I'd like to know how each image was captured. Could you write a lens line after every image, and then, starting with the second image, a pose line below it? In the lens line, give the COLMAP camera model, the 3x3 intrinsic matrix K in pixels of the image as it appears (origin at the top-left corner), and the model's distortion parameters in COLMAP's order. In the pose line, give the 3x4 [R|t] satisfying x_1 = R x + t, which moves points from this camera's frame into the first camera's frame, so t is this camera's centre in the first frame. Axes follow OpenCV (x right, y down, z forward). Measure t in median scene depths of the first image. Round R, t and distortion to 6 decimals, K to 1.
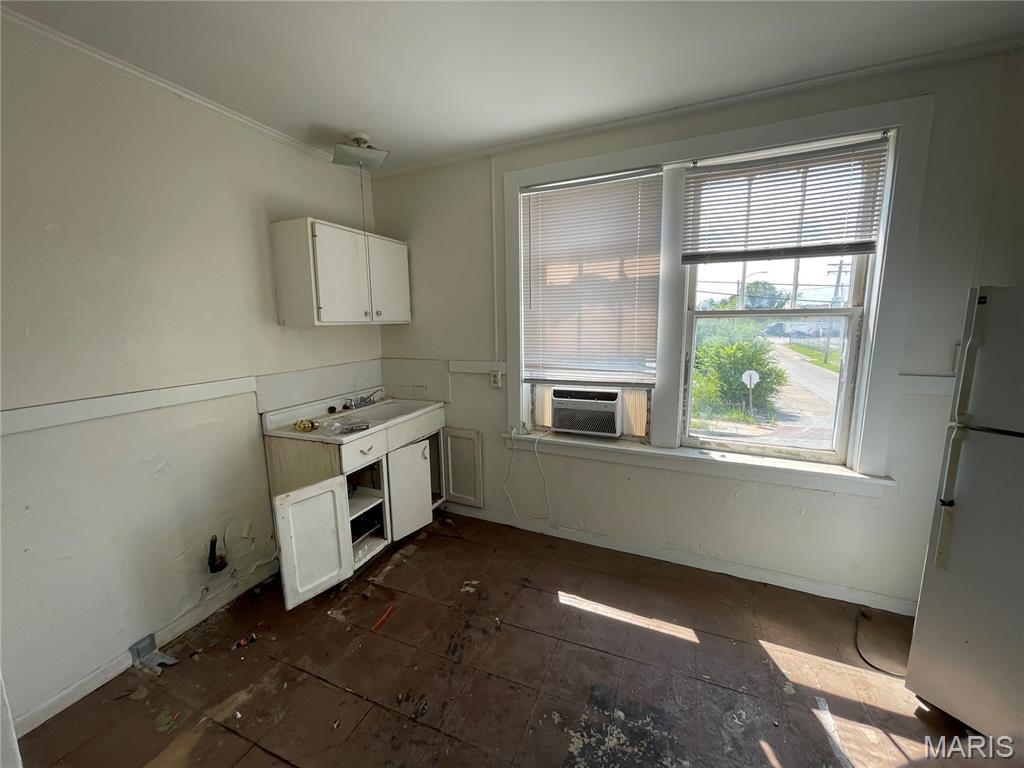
lens RADIAL K [[412.7, 0, 508.5], [0, 412.7, 384.1], [0, 0, 1]] dist [-0.004550, 0.000296]
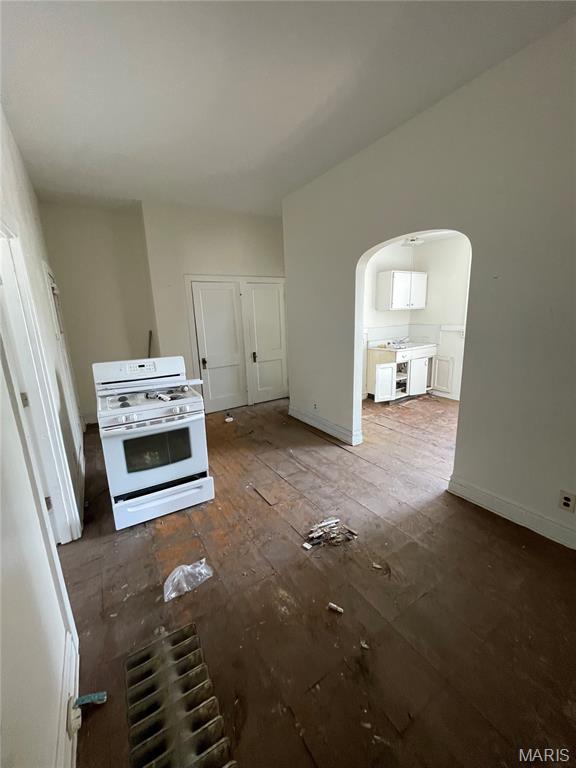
lens RADIAL K [[309.6, 0, 291.7], [0, 309.6, 381.4], [0, 0, 1]] dist [-0.004550, 0.000296]
pose [[0.827488, 0.115072, -0.549566, 0.182429], [-0.069797, 0.992263, 0.102673, 0.166935], [0.557129, -0.046603, 0.829118, -1.113719]]
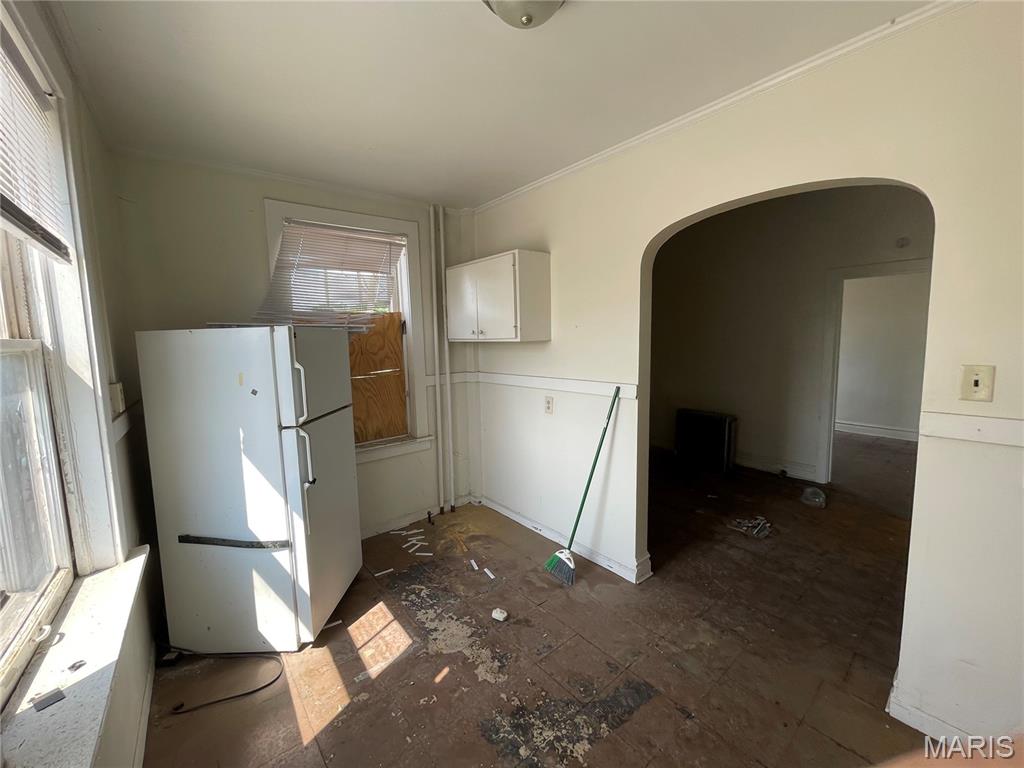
lens RADIAL K [[395.3, 0, 511.7], [0, 395.3, 380.9], [0, 0, 1]] dist [0.000558, 0.000035]
pose [[-0.884692, -0.010559, 0.466056, -0.077983], [0.109743, 0.966929, 0.230228, -0.153104], [-0.453074, 0.254827, -0.854276, 0.994088]]
